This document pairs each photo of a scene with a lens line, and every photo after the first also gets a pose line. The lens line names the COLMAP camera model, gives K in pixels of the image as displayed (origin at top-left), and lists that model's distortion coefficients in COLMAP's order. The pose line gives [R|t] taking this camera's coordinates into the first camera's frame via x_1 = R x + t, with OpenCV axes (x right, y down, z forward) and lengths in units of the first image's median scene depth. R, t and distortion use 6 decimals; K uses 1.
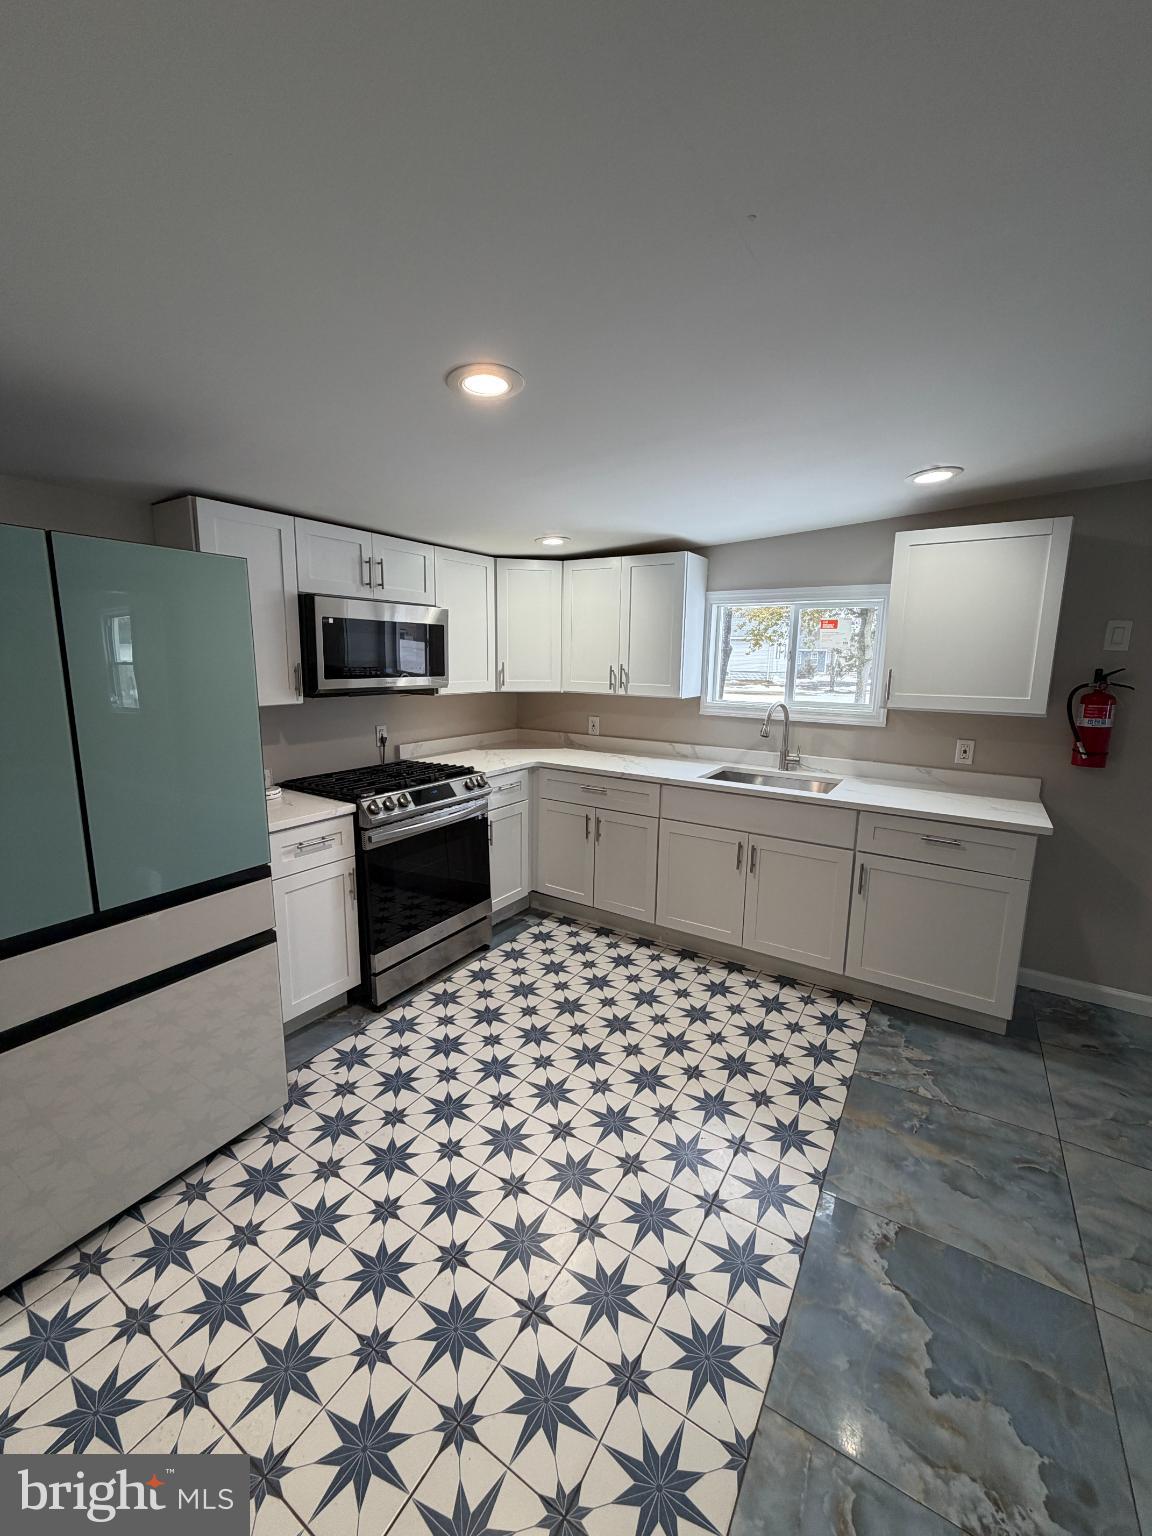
lens RADIAL K [[612.6, 0, 574.0], [0, 612.6, 761.4], [0, 0, 1]] dist [0.000065, 0.000050]
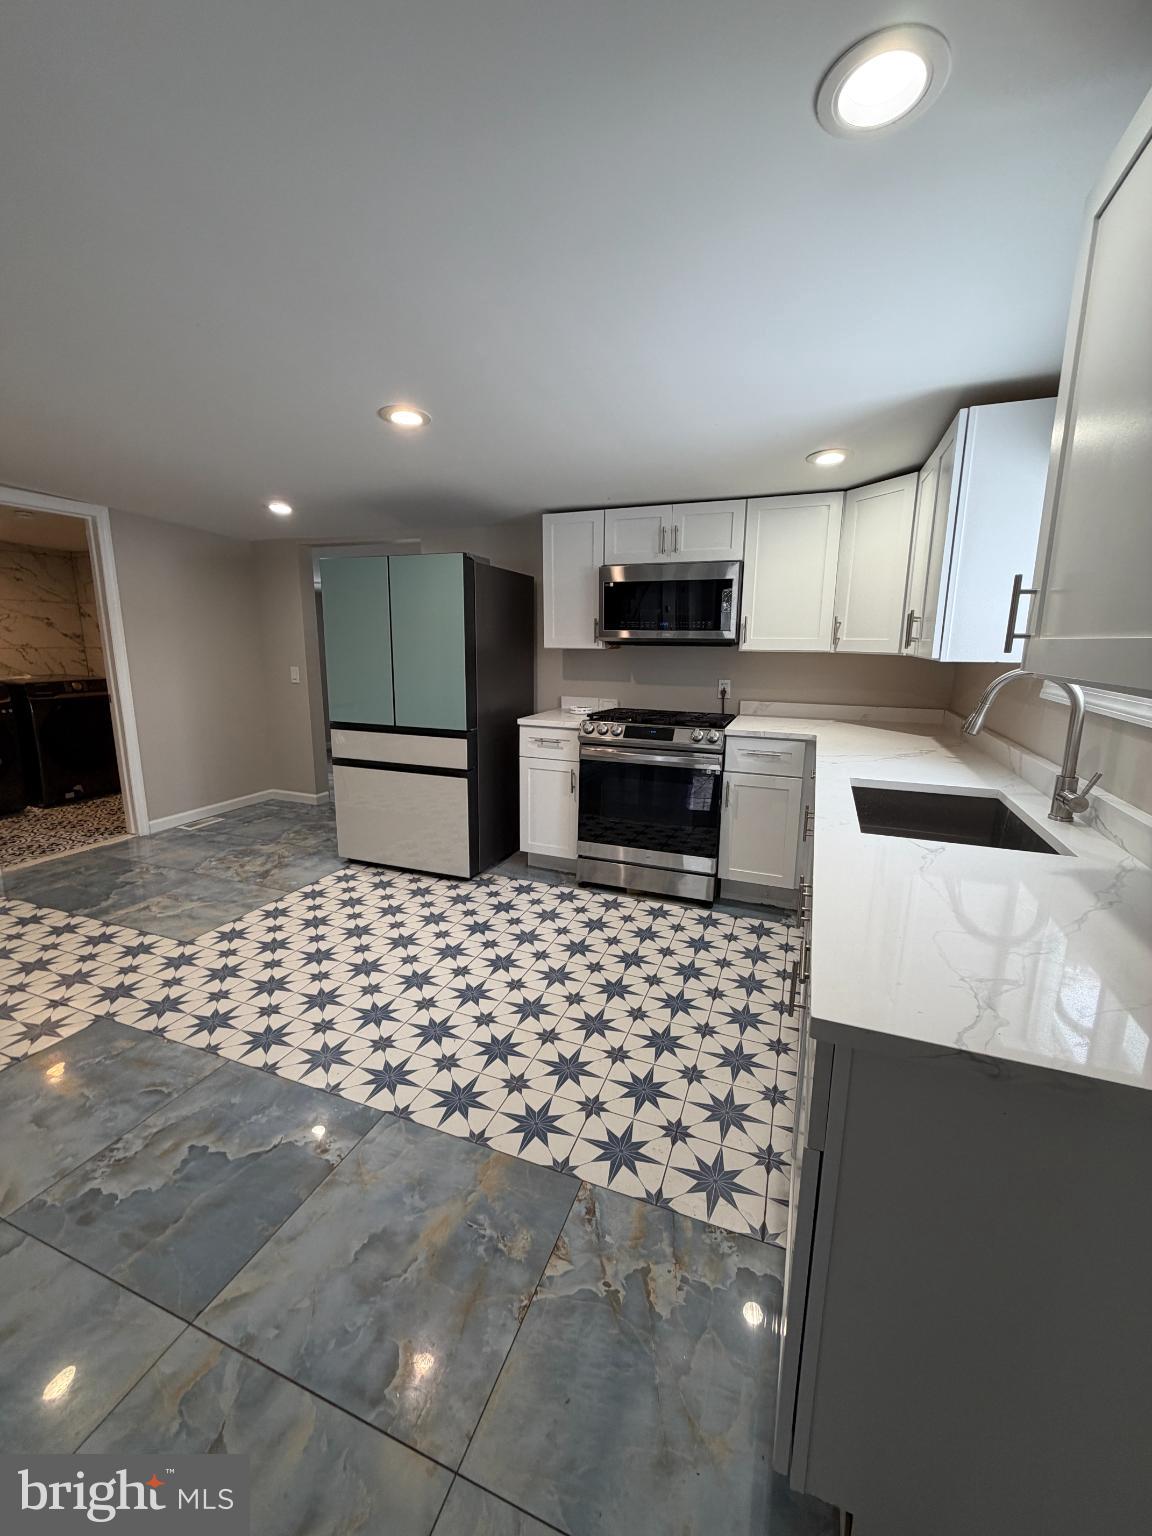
lens RADIAL K [[612.6, 0, 576.3], [0, 612.6, 760.2], [0, 0, 1]] dist [0.000065, 0.000050]
pose [[0.195669, 0.179957, -0.964017, 1.047094], [-0.169944, 0.974368, 0.147396, -0.051321], [0.965833, 0.134988, 0.221236, 0.787380]]
